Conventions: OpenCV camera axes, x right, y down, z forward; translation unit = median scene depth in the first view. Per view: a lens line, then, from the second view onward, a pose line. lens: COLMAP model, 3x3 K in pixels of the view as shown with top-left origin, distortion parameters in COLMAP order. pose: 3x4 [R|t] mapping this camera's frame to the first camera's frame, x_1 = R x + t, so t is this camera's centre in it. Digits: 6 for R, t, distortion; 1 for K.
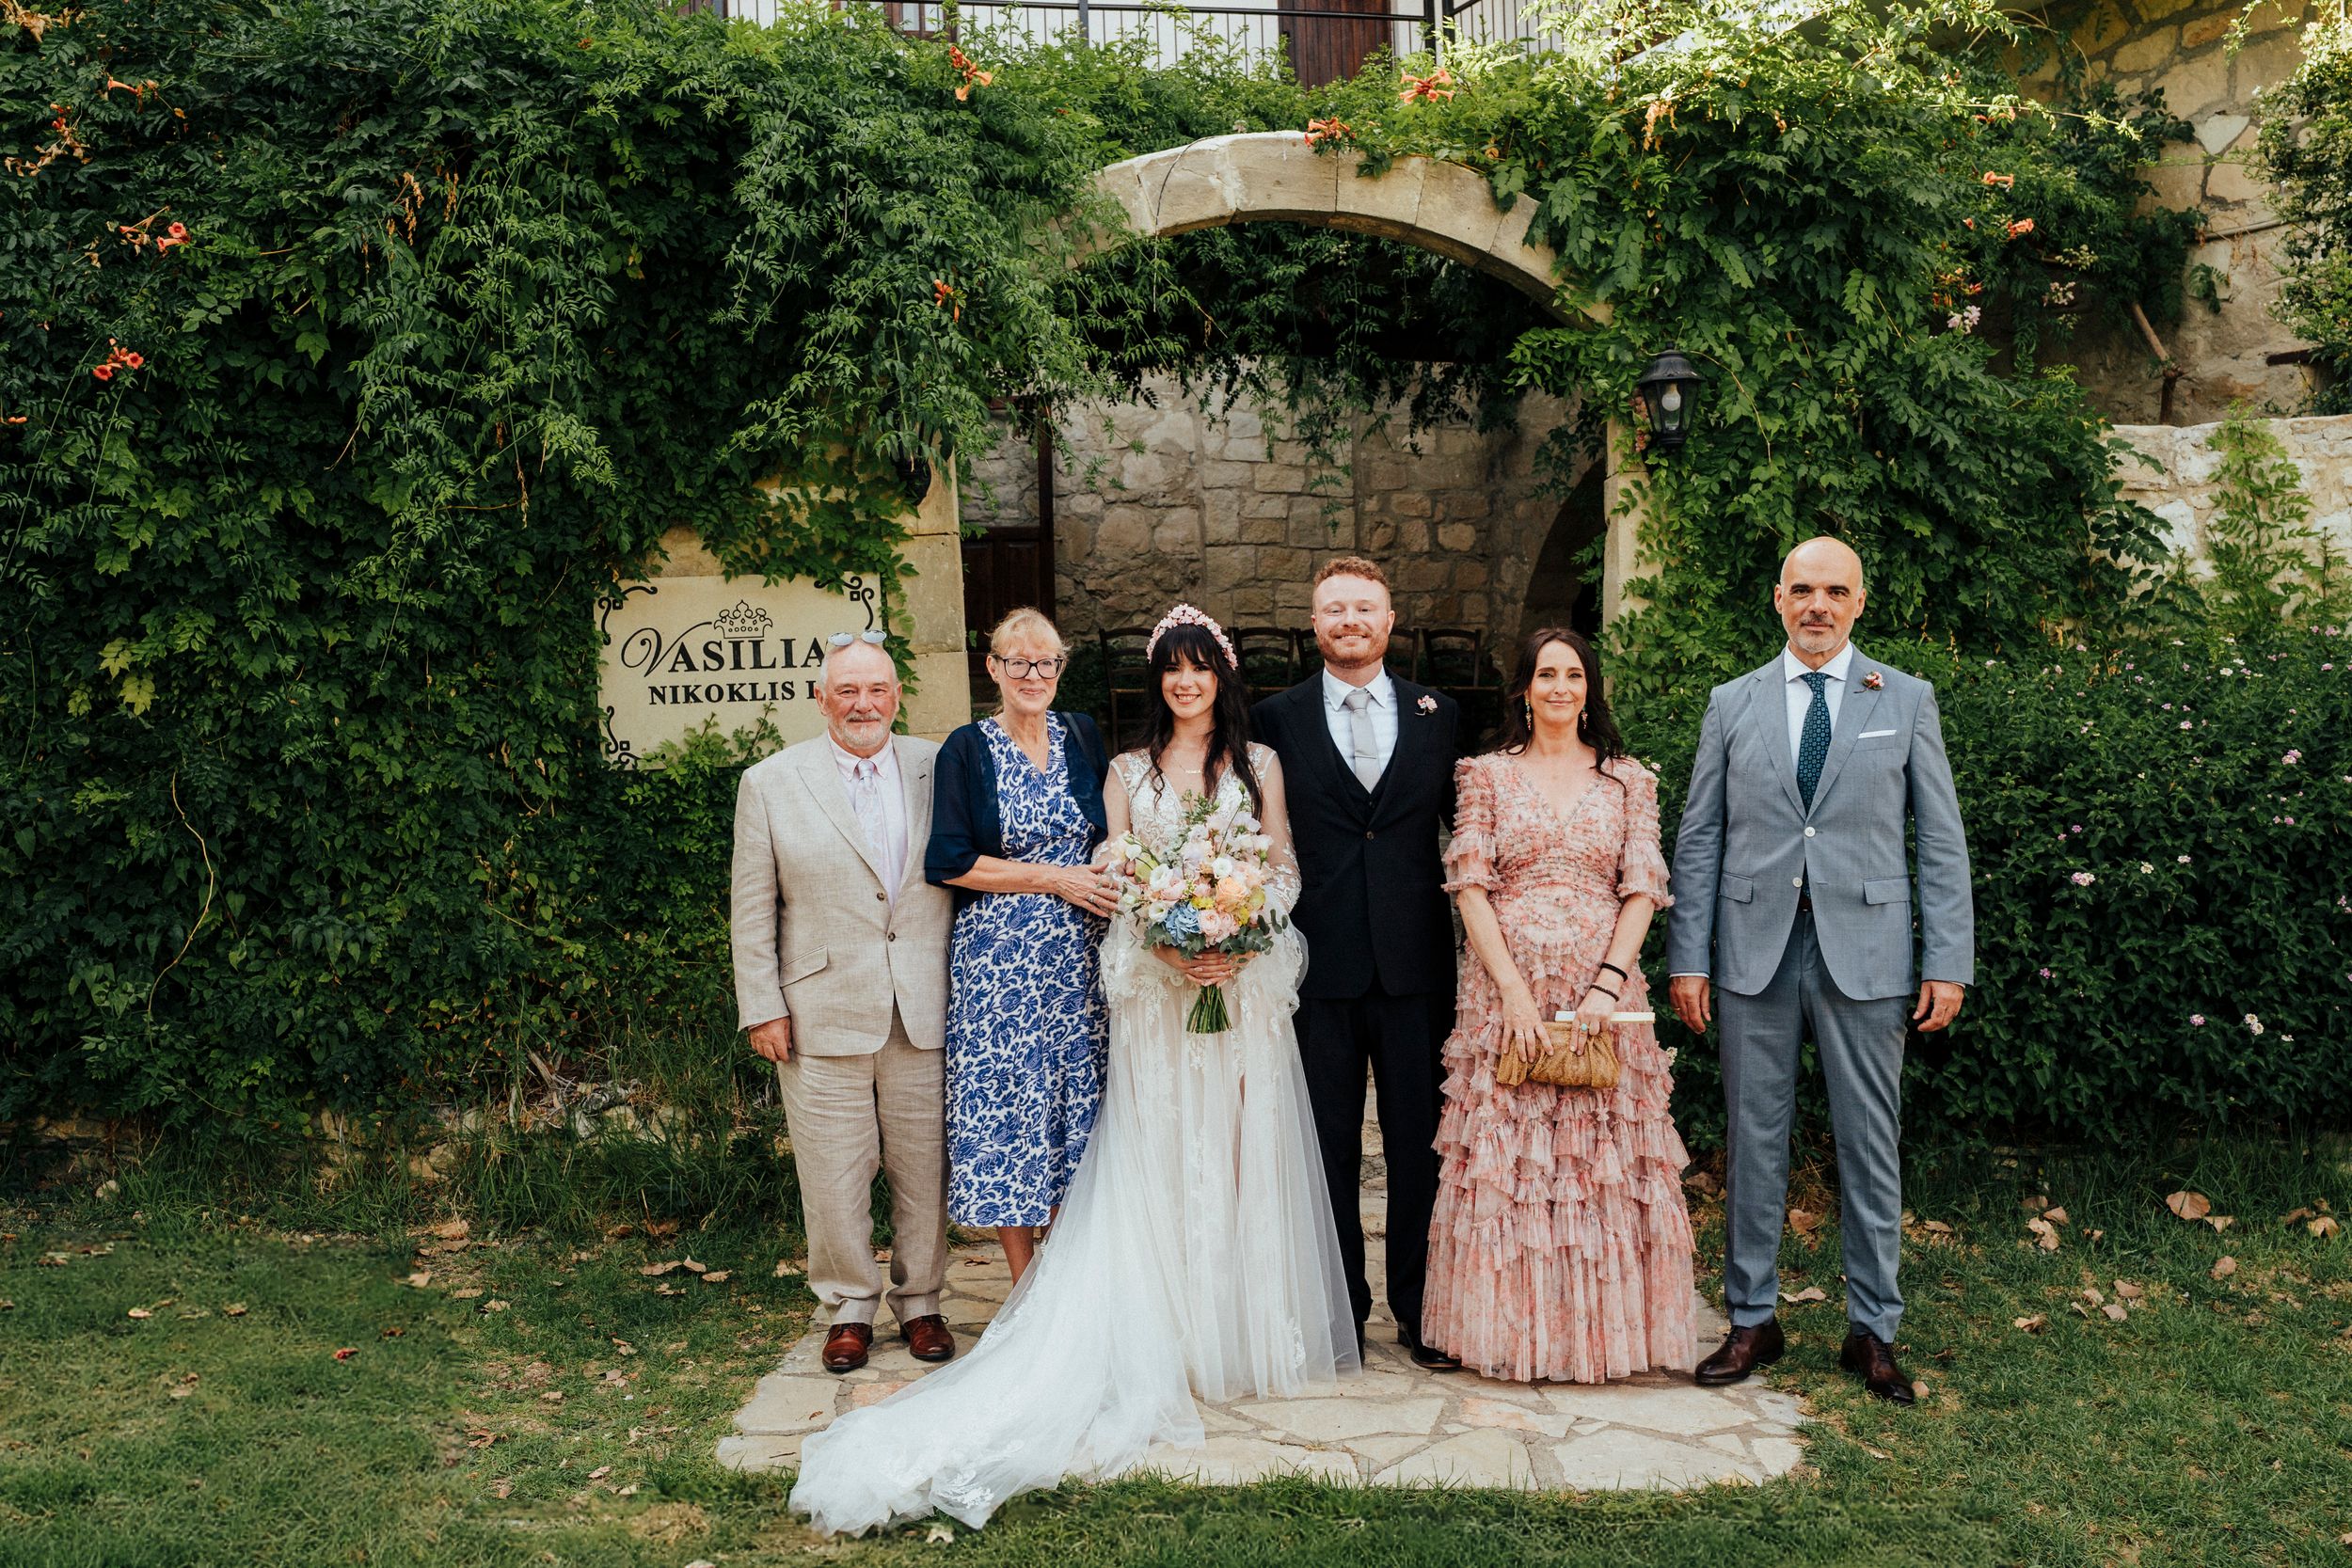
lens RADIAL K [[1951.7, 0, 1137.7], [0, 1951.7, 706.0], [0, 0, 1]] dist [-0.046848, 0.012711]
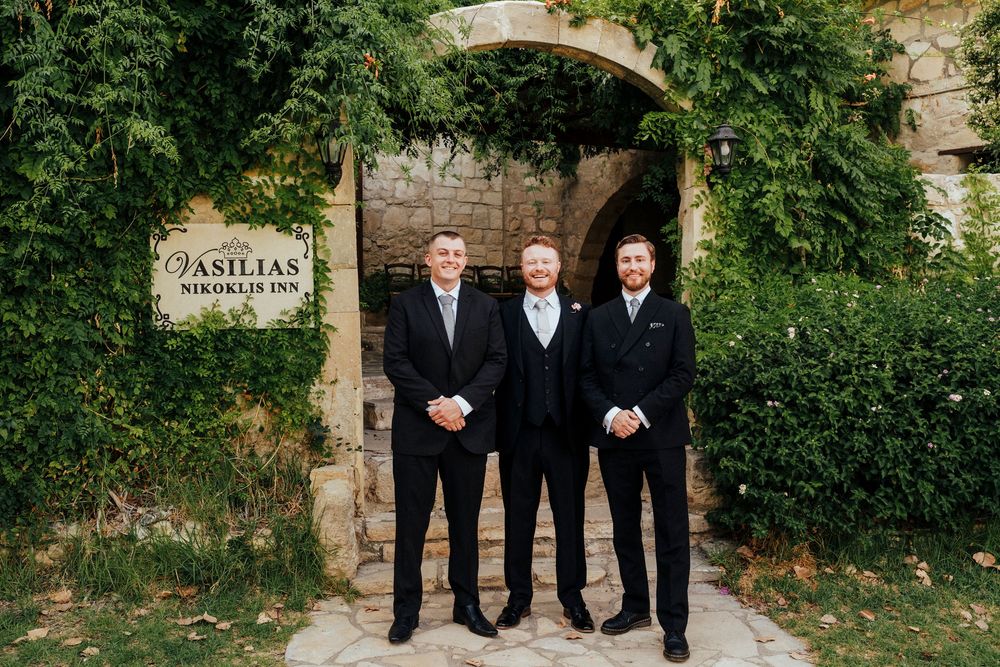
lens RADIAL K [[829.9, 0, 483.7], [0, 829.9, 300.3], [0, 0, 1]] dist [-0.046848, 0.012711]
pose [[0.989614, 0.019098, 0.142479, -0.085455], [-0.018760, 0.999817, -0.003714, 0.002881], [-0.142524, 0.001002, 0.989791, 0.213119]]
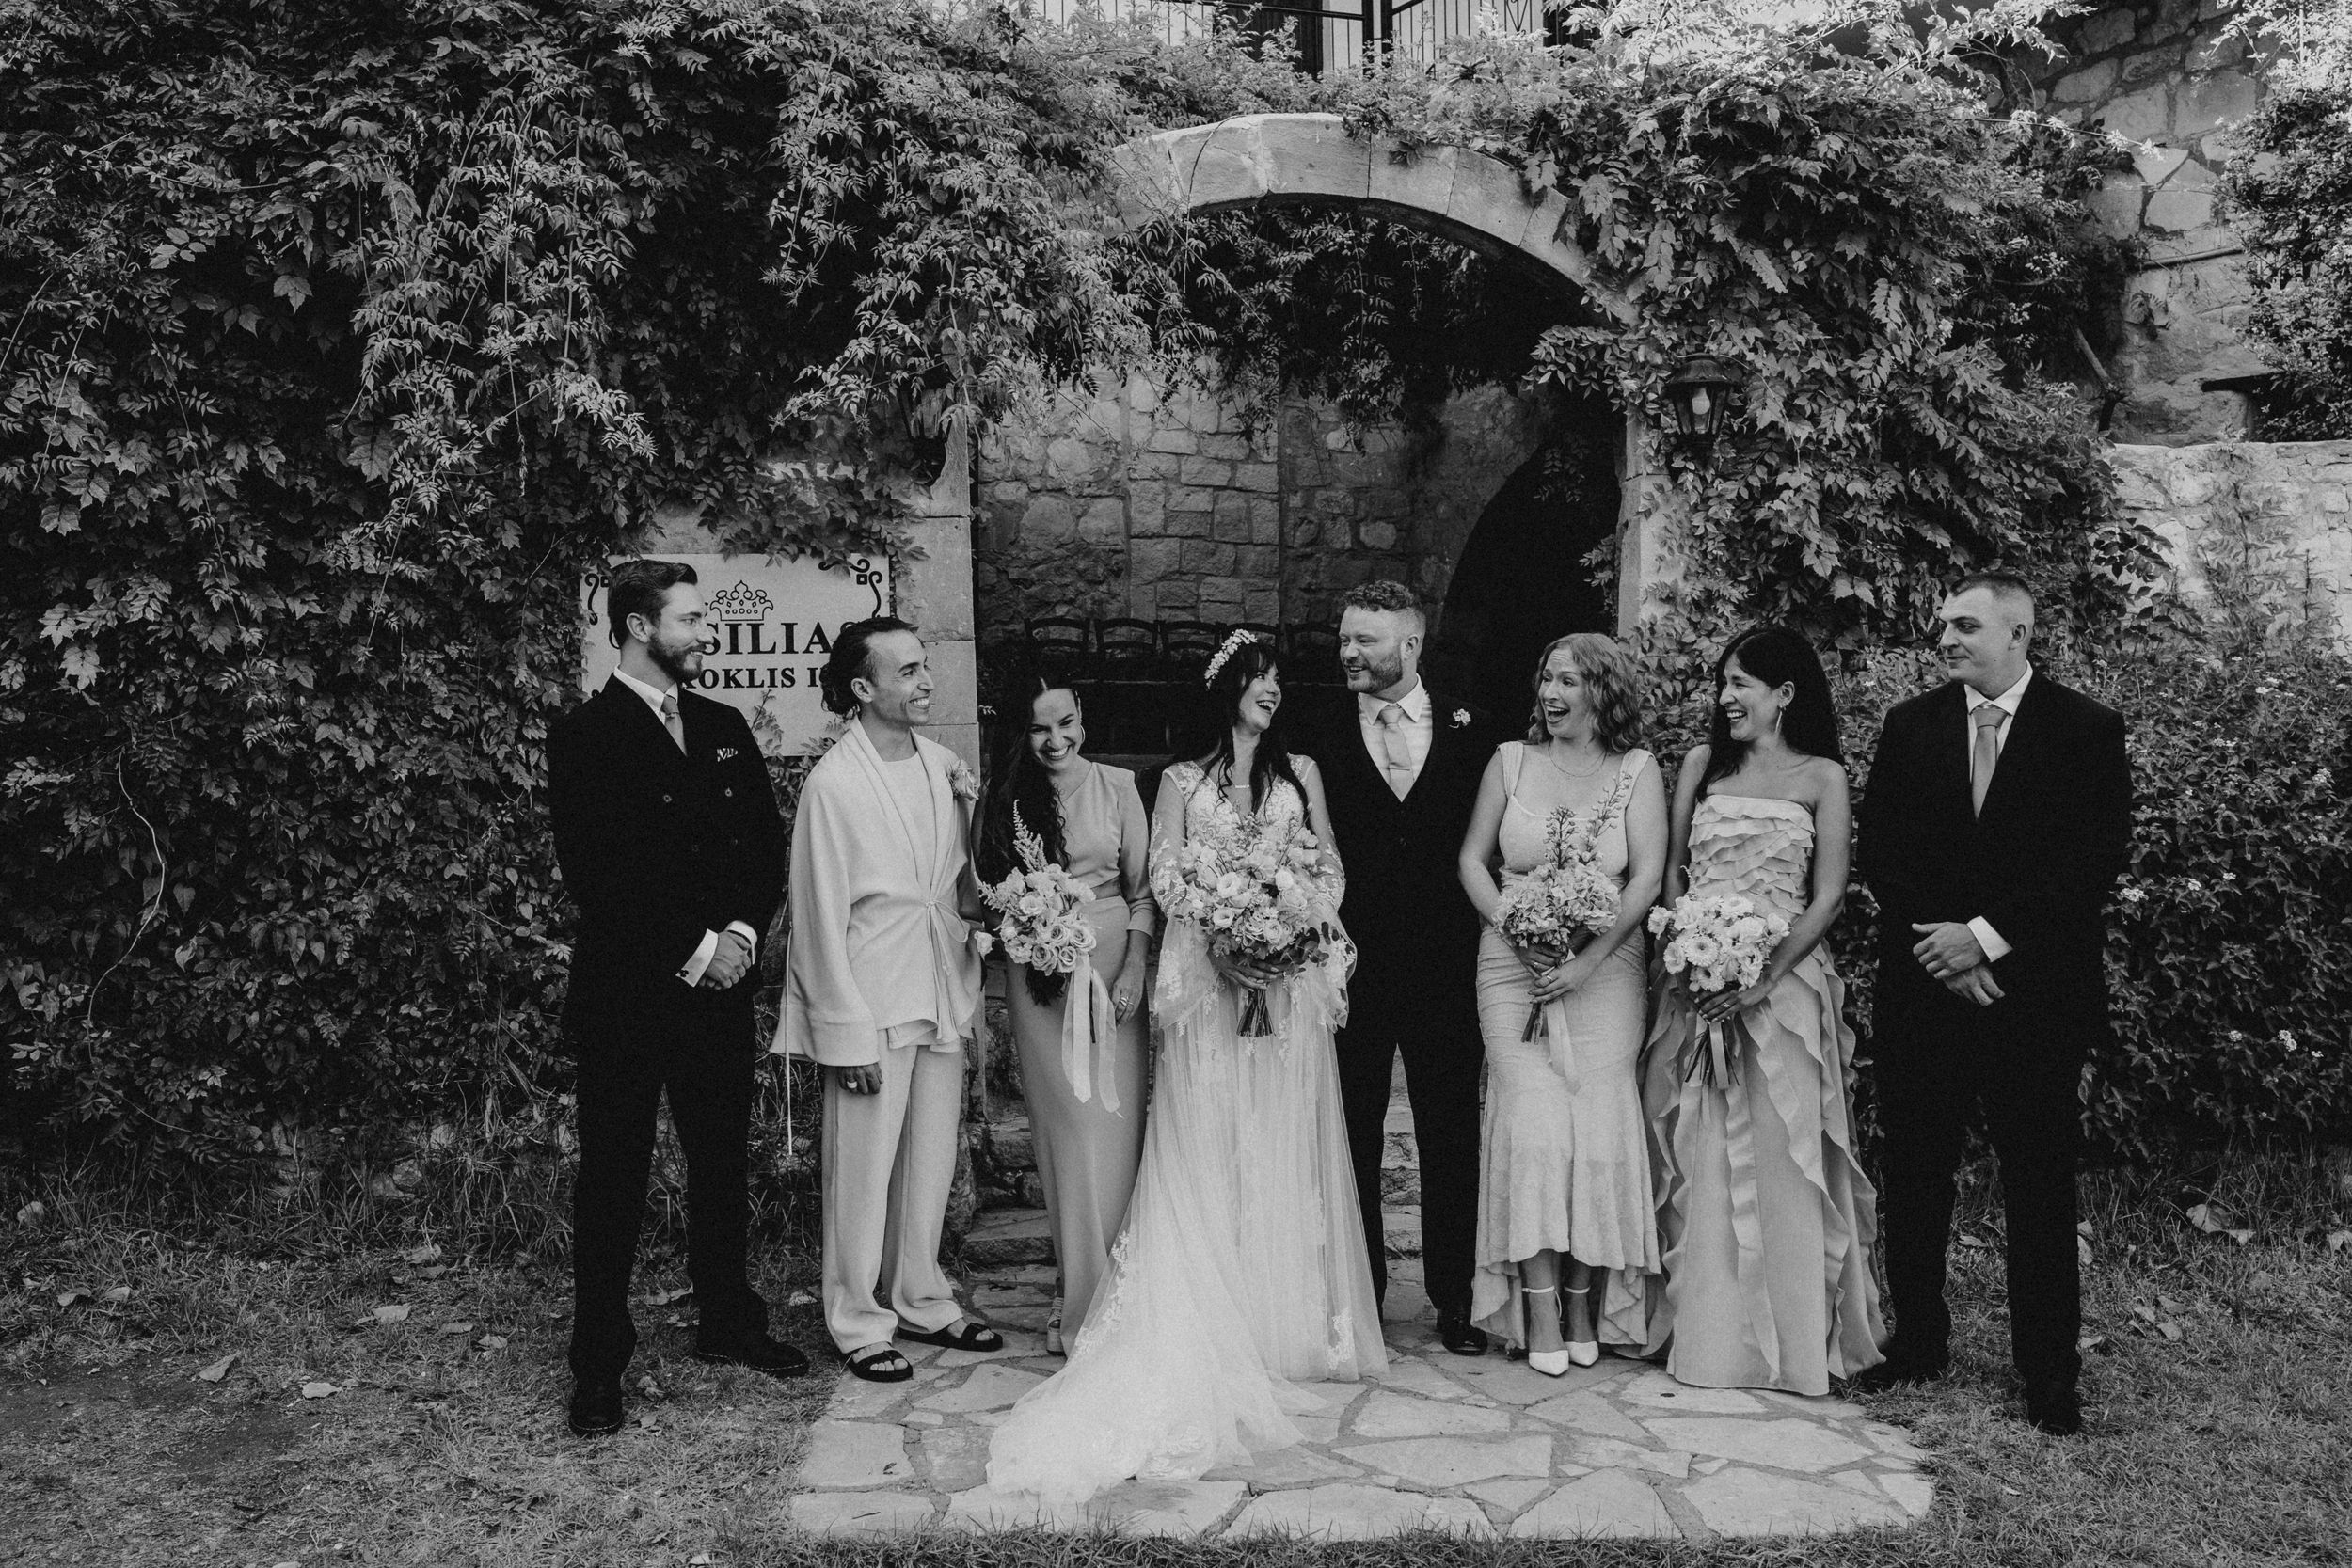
lens RADIAL K [[1927.7, 0, 1166.5], [0, 1927.7, 685.7], [0, 0, 1]] dist [-0.040519, 0.001272]
pose [[0.994994, 0.021158, 0.097668, -0.090987], [-0.020629, 0.999767, -0.006421, -0.001777], [-0.097781, 0.004374, 0.995198, 0.055071]]
